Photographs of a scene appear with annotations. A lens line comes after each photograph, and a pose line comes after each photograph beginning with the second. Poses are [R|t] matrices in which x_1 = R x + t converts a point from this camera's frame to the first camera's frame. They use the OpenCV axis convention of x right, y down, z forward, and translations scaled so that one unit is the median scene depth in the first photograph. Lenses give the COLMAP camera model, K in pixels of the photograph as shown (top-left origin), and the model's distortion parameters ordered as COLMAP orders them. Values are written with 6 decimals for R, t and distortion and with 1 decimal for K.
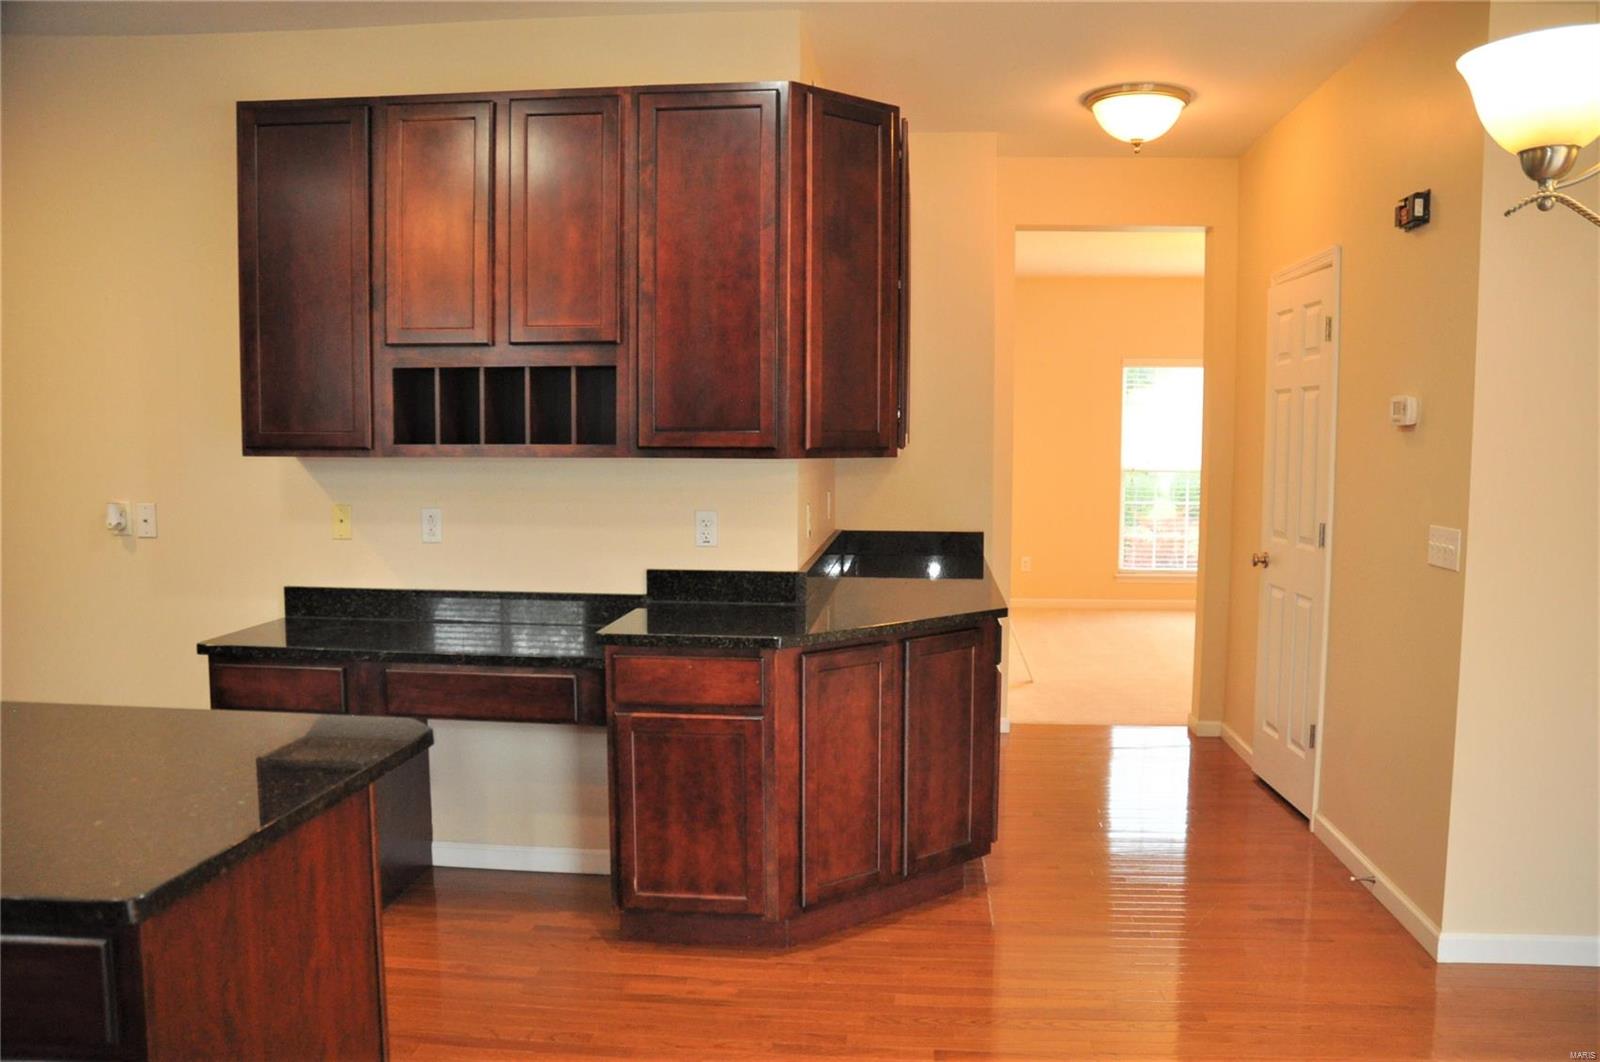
lens RADIAL K [[1229.2, 0, 800.9], [0, 1229.2, 561.8], [0, 0, 1]] dist [-0.133277, 0.001619]
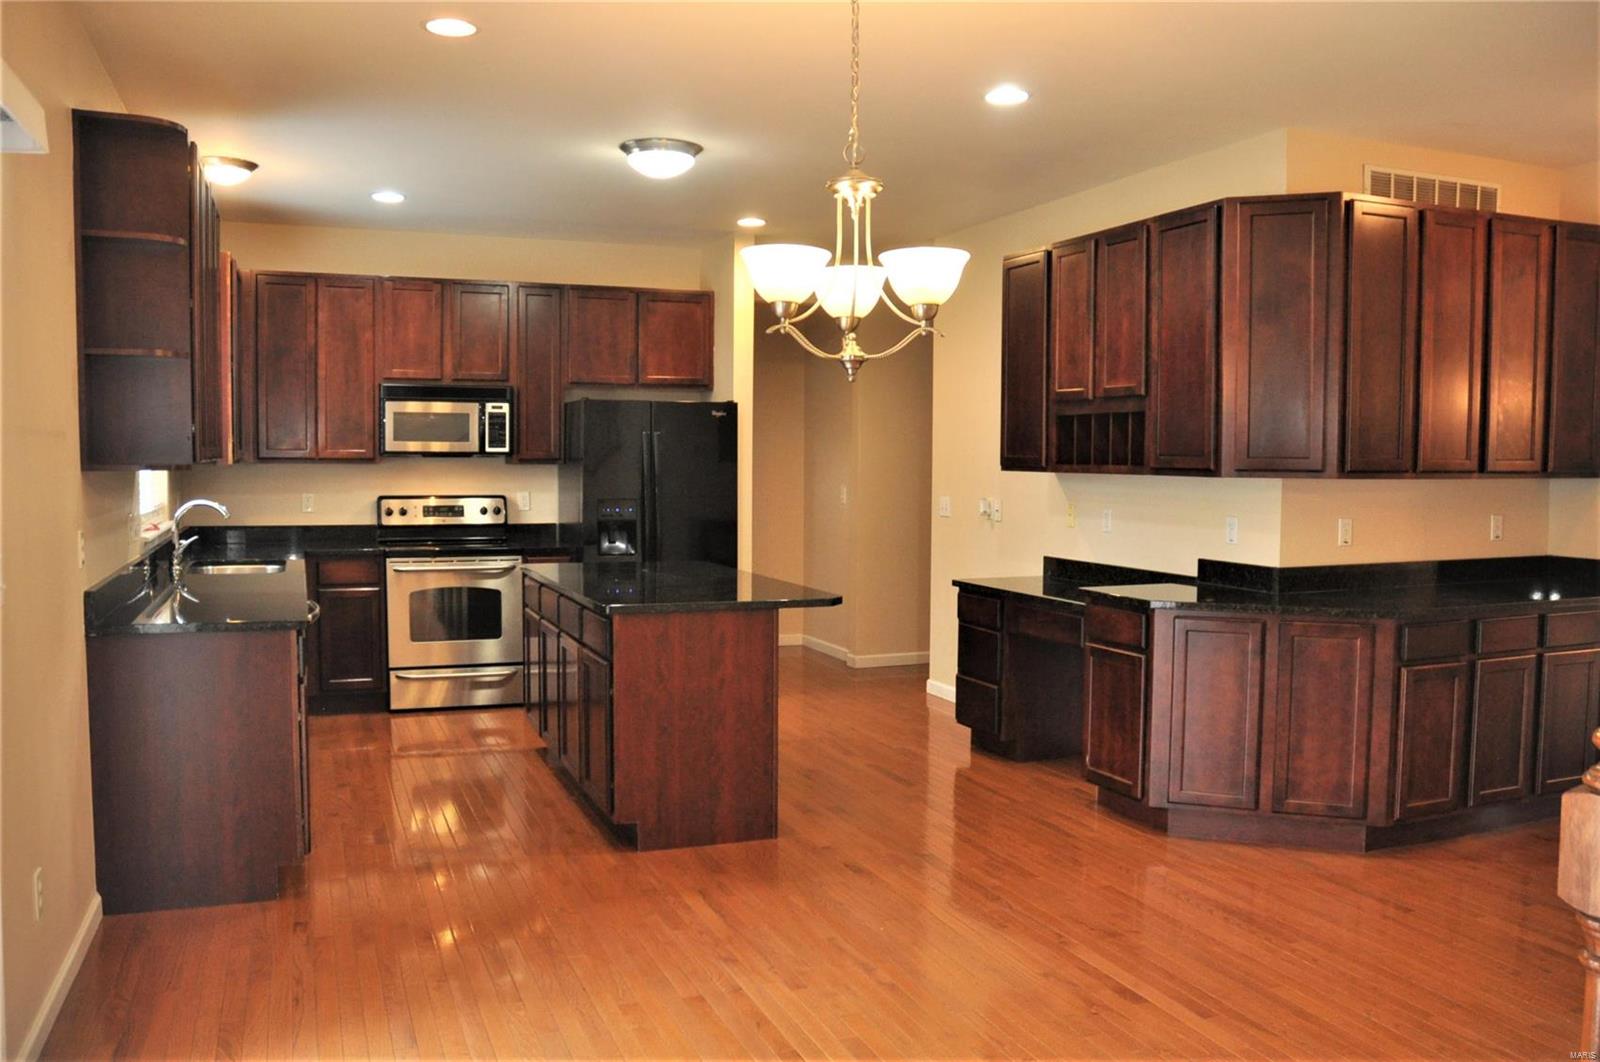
lens RADIAL K [[1254.1, 0, 800.0], [0, 1254.1, 531.0], [0, 0, 1]] dist [-0.054614, 0.001741]
pose [[0.459252, 0.045911, -0.887119, 0.975268], [-0.088483, 0.996061, 0.005743, 0.008064], [0.883888, 0.075857, 0.461506, -0.034000]]
